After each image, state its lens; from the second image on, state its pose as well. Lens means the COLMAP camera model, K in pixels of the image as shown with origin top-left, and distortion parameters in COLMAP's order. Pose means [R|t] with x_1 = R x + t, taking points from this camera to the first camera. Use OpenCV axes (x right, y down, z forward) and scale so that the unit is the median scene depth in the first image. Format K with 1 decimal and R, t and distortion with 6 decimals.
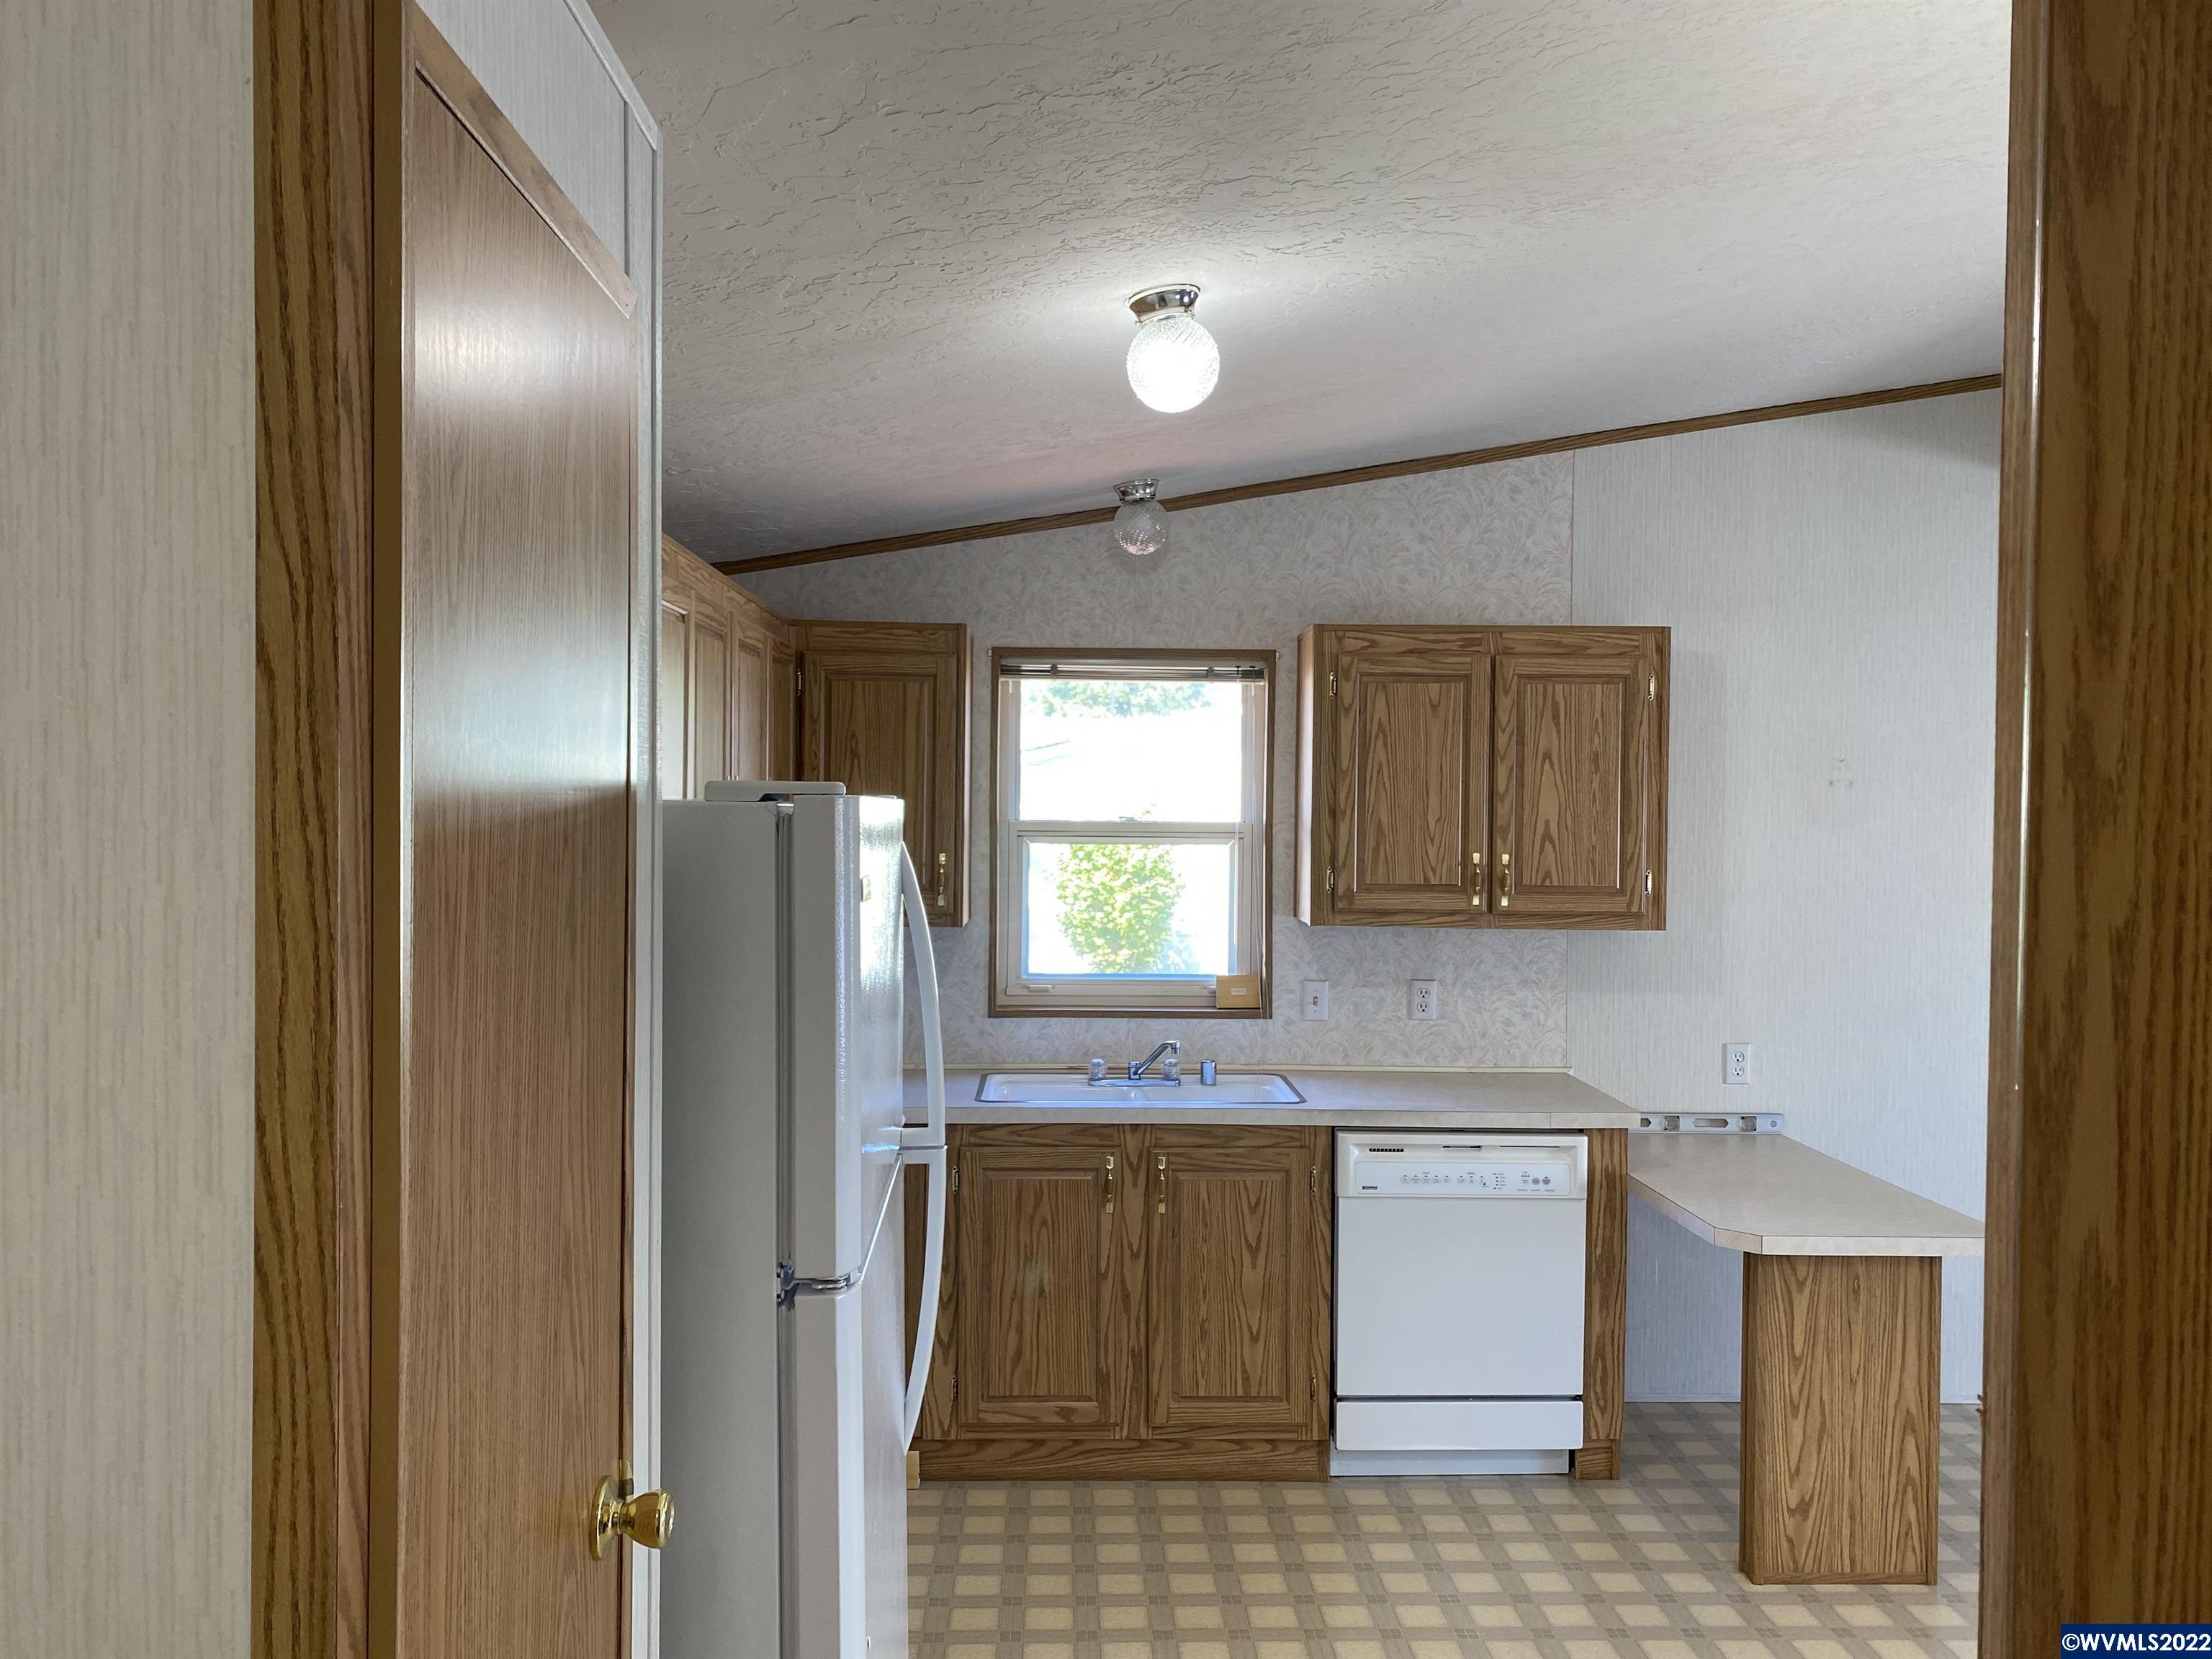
lens RADIAL K [[1676.5, 0, 1106.0], [0, 1676.5, 829.5], [0, 0, 1]] dist [0.181637, -0.256459]
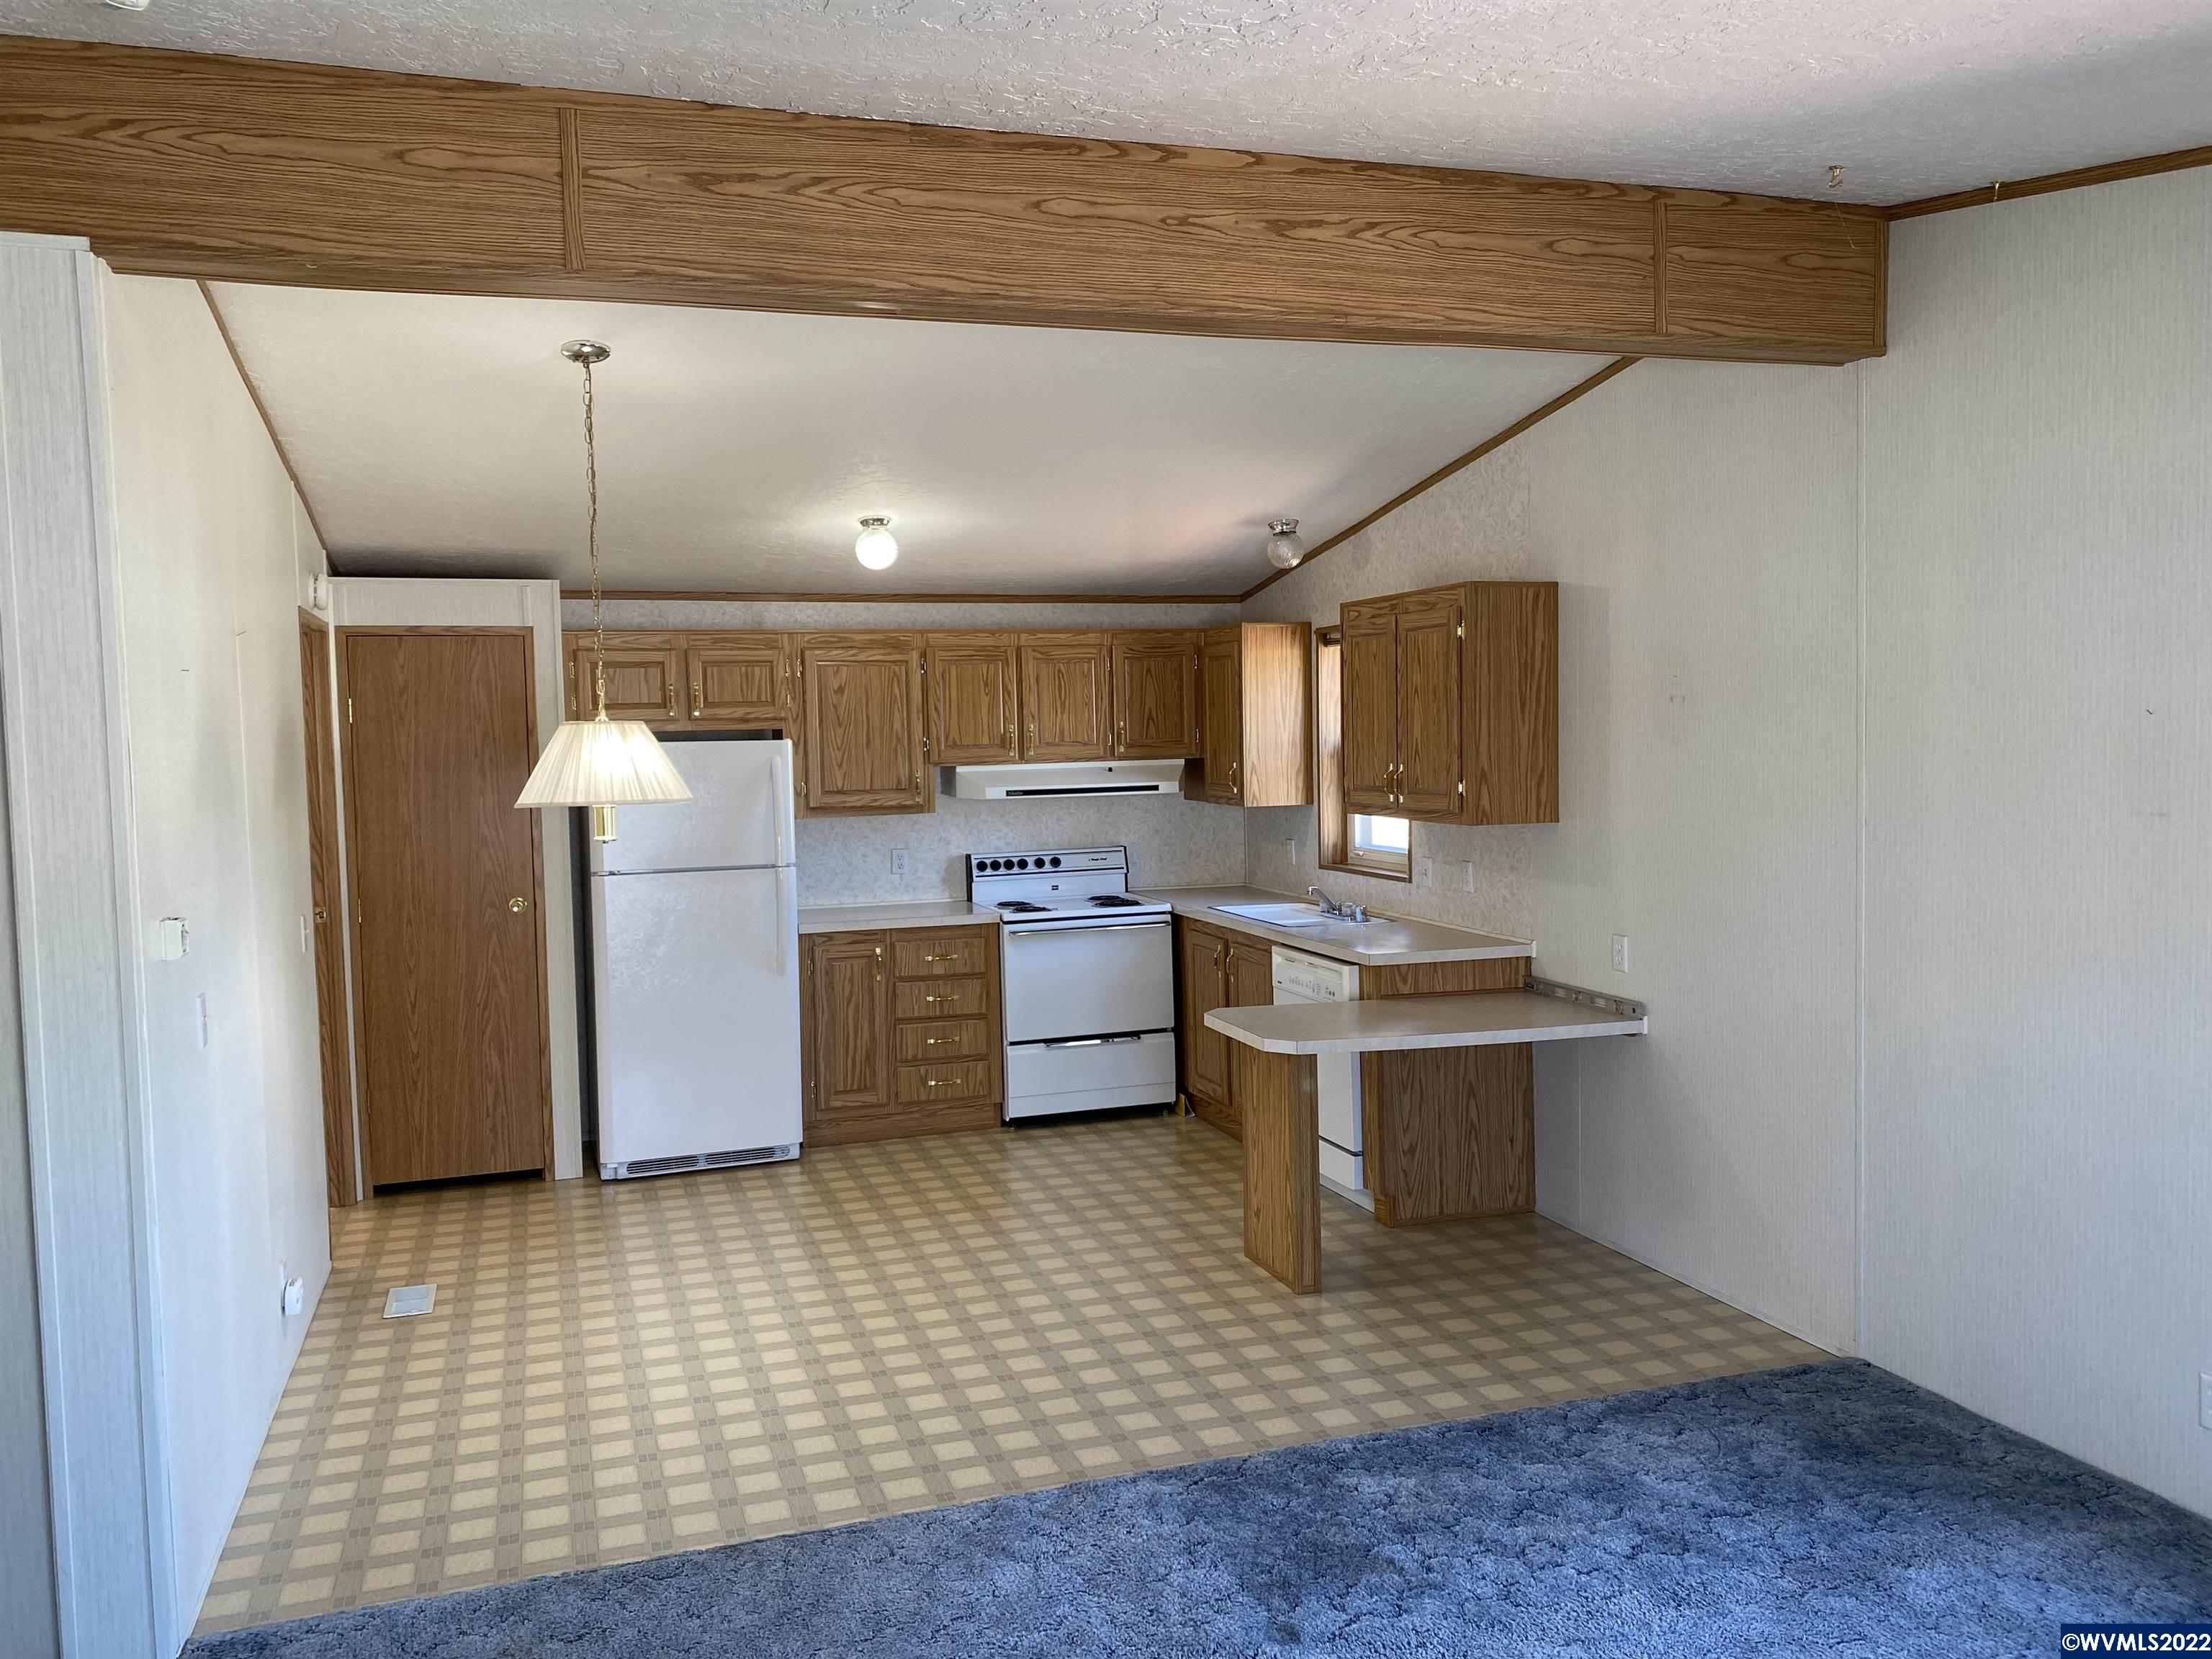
lens RADIAL K [[1684.5, 0, 1101.2], [0, 1684.5, 820.7], [0, 0, 1]] dist [0.077934, -0.097701]
pose [[0.288927, 0.037584, -0.956613, 1.347852], [0.011066, 0.999031, 0.042593, -0.000120], [0.957287, -0.022892, 0.288231, 0.361201]]
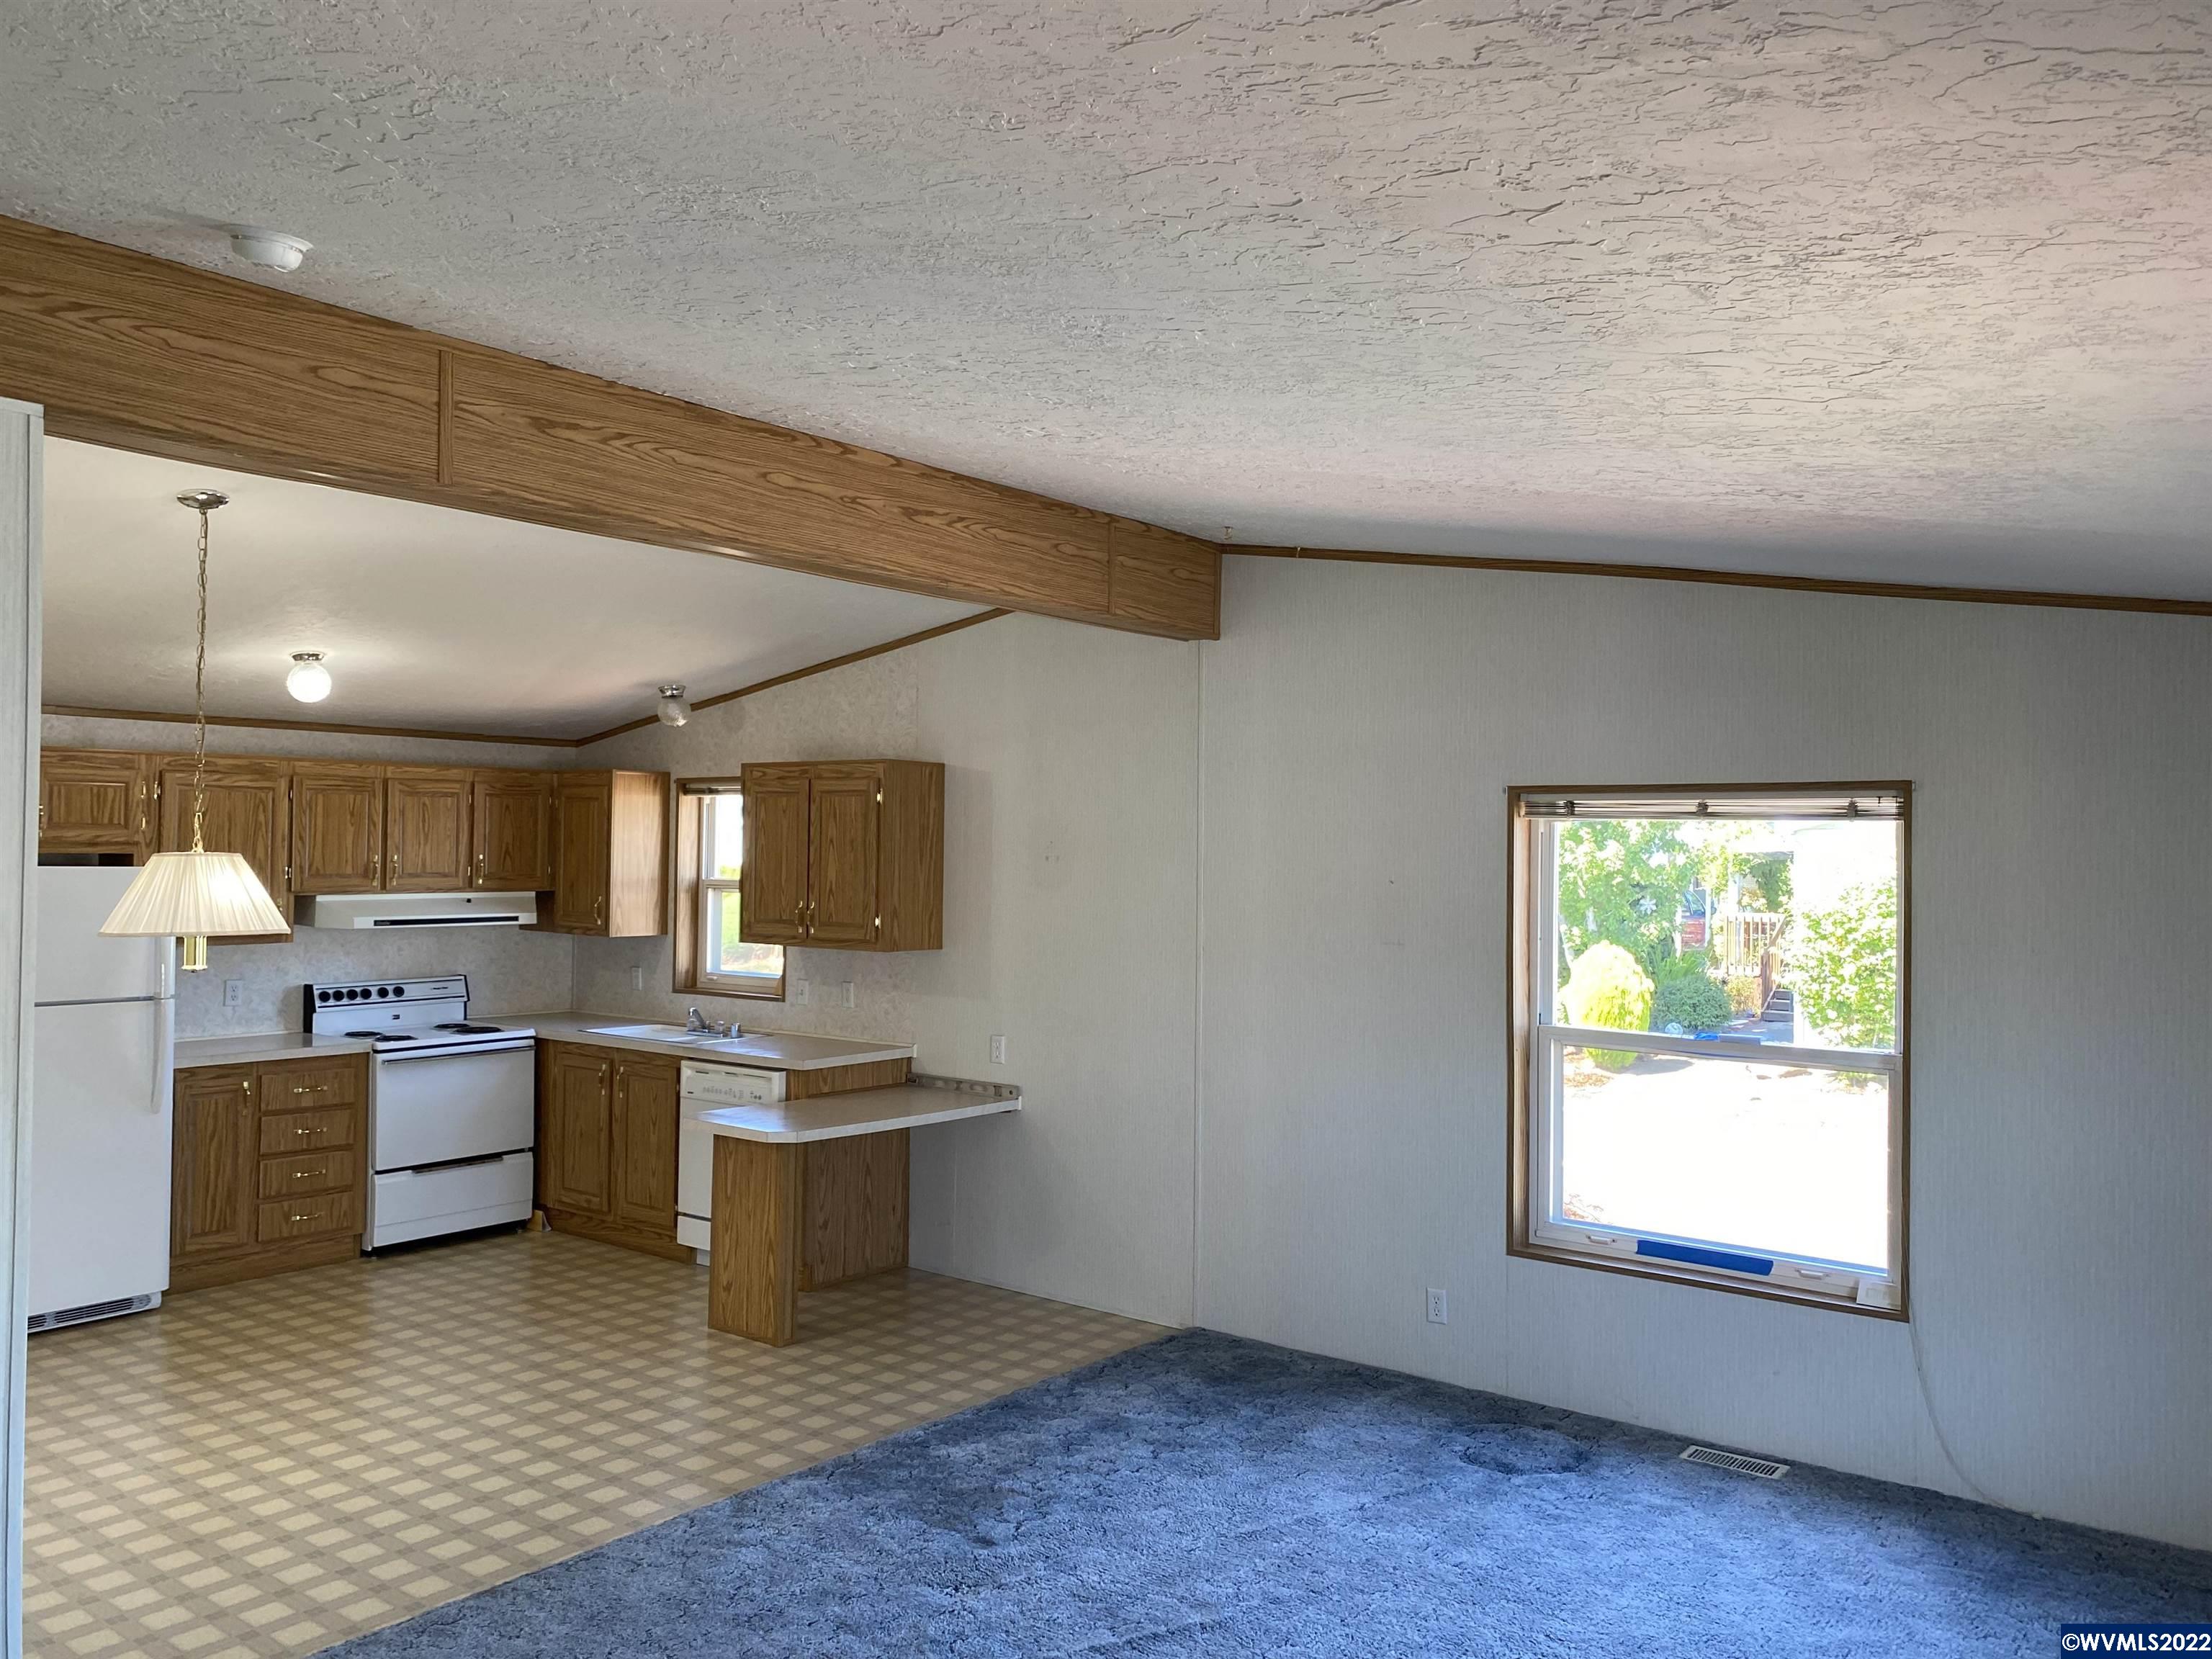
lens RADIAL K [[1676.5, 0, 1106.0], [0, 1676.5, 829.5], [0, 0, 1]] dist [0.181637, -0.256459]
pose [[0.763912, -0.007258, -0.645280, 1.391188], [-0.015677, 0.999433, -0.029800, -0.010019], [0.645131, 0.032881, 0.763365, -0.049162]]
